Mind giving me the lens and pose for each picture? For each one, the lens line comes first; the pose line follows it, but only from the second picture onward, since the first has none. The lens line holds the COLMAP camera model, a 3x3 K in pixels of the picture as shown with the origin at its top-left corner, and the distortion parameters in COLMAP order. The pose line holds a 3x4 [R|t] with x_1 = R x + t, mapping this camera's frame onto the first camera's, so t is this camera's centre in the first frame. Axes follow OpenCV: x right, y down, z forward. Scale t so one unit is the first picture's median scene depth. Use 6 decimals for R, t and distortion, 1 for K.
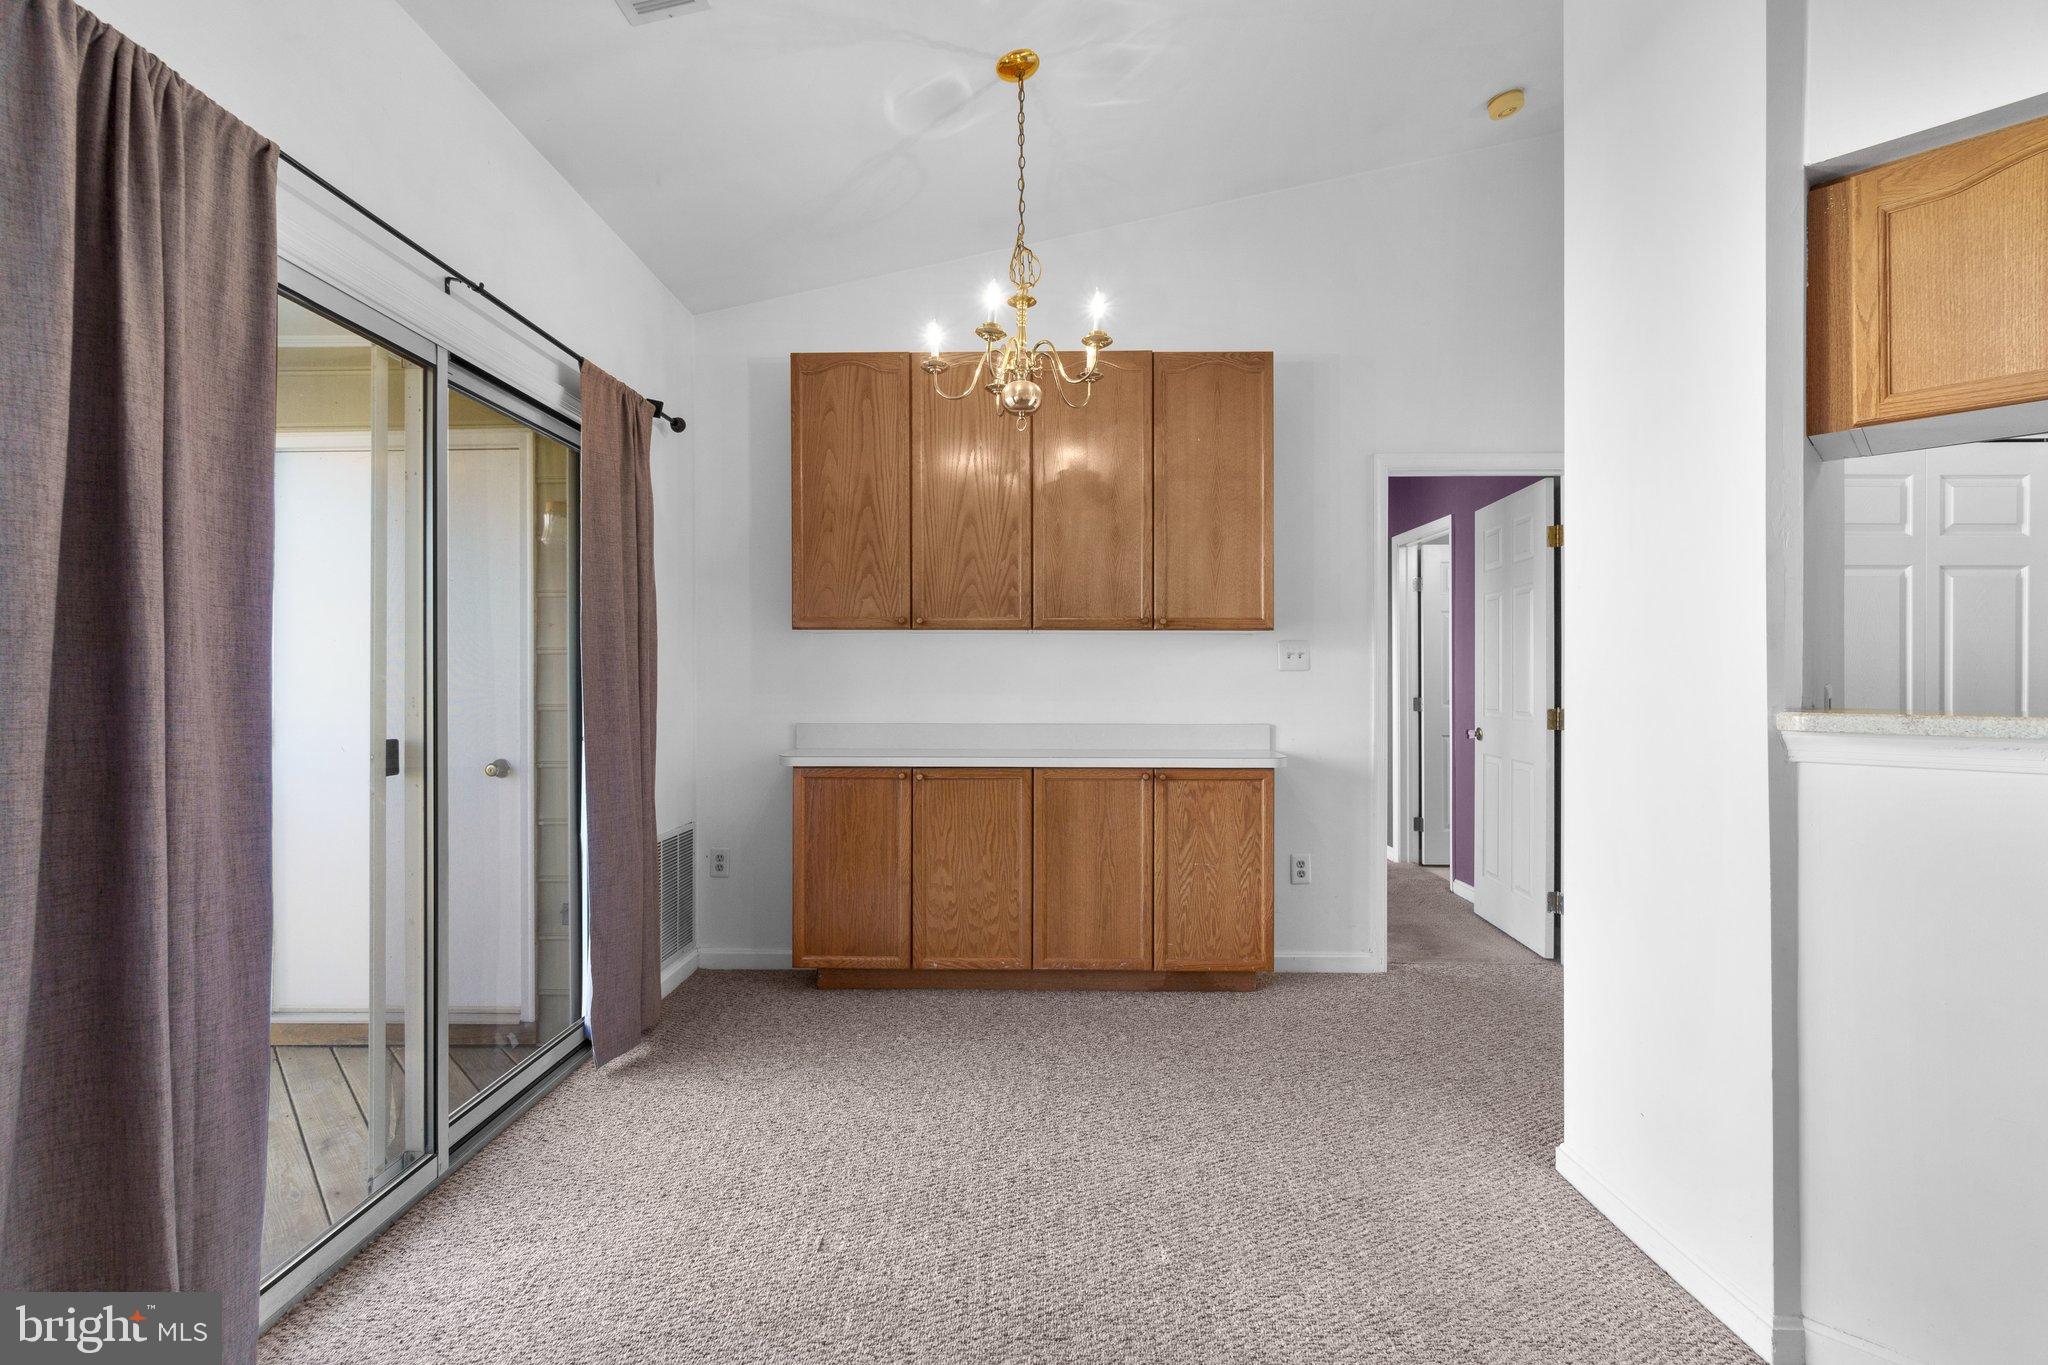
lens RADIAL K [[878.7, 0, 1026.6], [0, 878.7, 671.9], [0, 0, 1]] dist [0.000042, -0.000159]
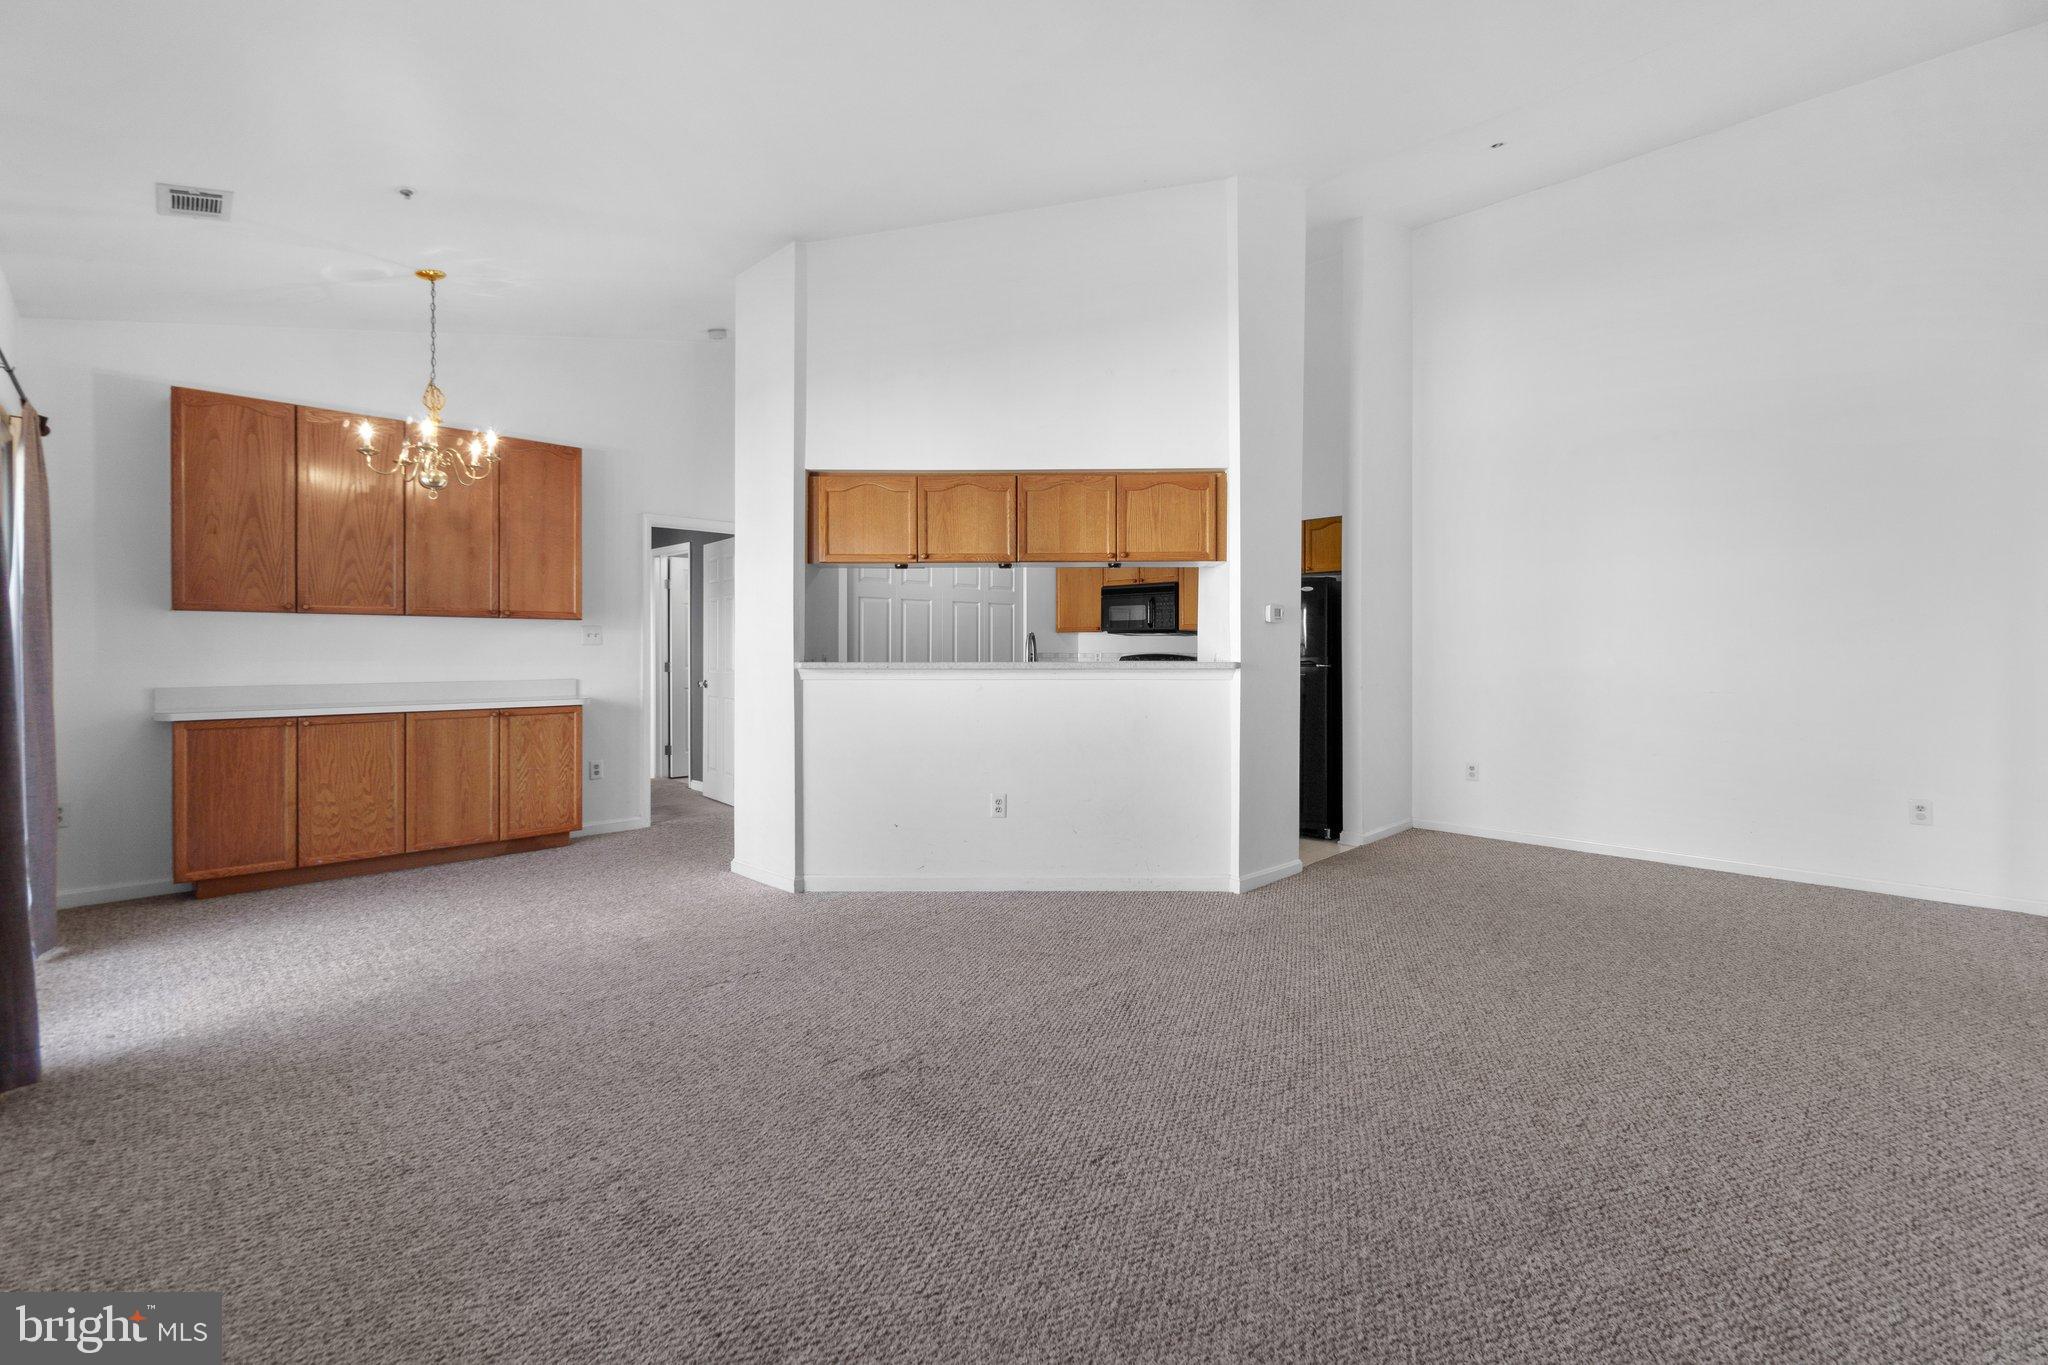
lens RADIAL K [[896.4, 0, 1025.2], [0, 896.4, 651.6], [0, 0, 1]] dist [-0.001999, -0.000332]
pose [[0.694917, -0.002717, 0.719085, -0.338767], [-0.005993, 0.999936, 0.009569, -0.009868], [-0.719065, -0.010959, 0.694856, -0.735447]]
